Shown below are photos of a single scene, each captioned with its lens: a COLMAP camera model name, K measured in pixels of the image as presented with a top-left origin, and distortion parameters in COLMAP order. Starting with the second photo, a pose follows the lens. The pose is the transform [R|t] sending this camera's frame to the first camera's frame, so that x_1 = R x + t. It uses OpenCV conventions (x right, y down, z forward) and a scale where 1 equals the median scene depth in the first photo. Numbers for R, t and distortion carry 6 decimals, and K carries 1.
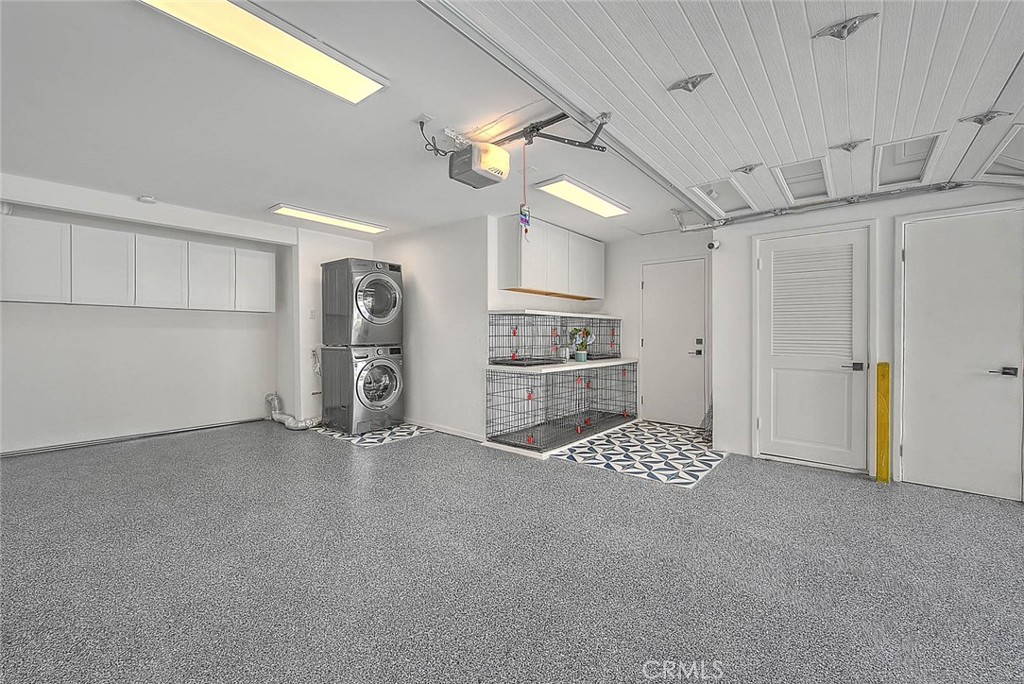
lens RADIAL K [[420.7, 0, 514.3], [0, 420.7, 338.1], [0, 0, 1]] dist [-0.003860, -0.001671]
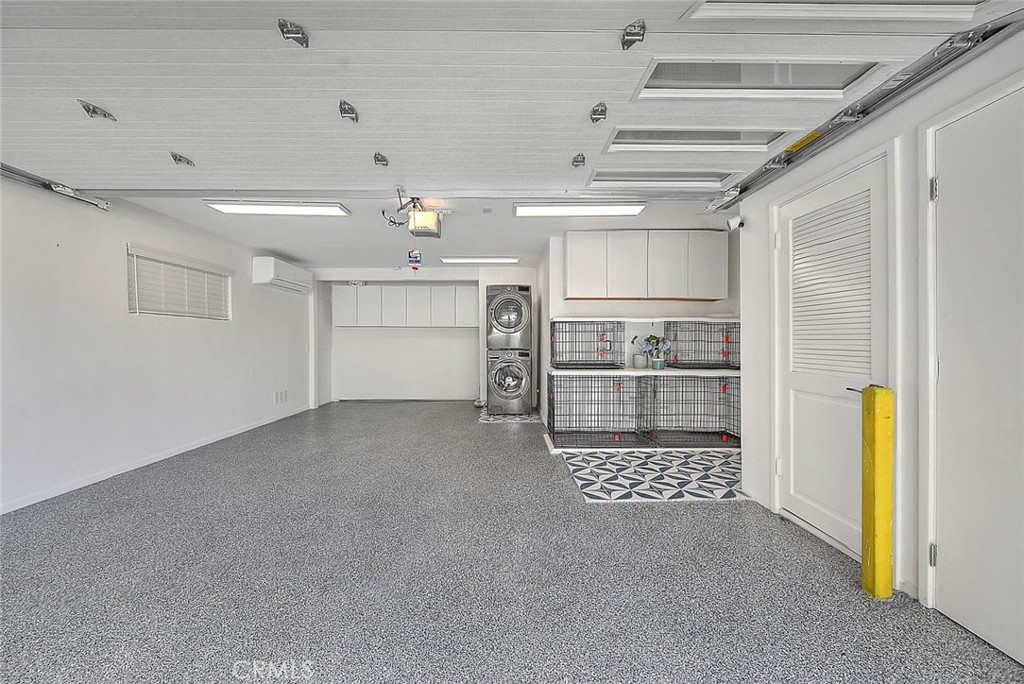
lens RADIAL K [[420.7, 0, 515.9], [0, 420.7, 342.2], [0, 0, 1]] dist [-0.003860, -0.001671]
pose [[0.649596, 0.000203, -0.760280, 0.765118], [-0.007698, 0.999950, -0.006311, 0.003321], [0.760241, 0.009952, 0.649565, 0.185130]]
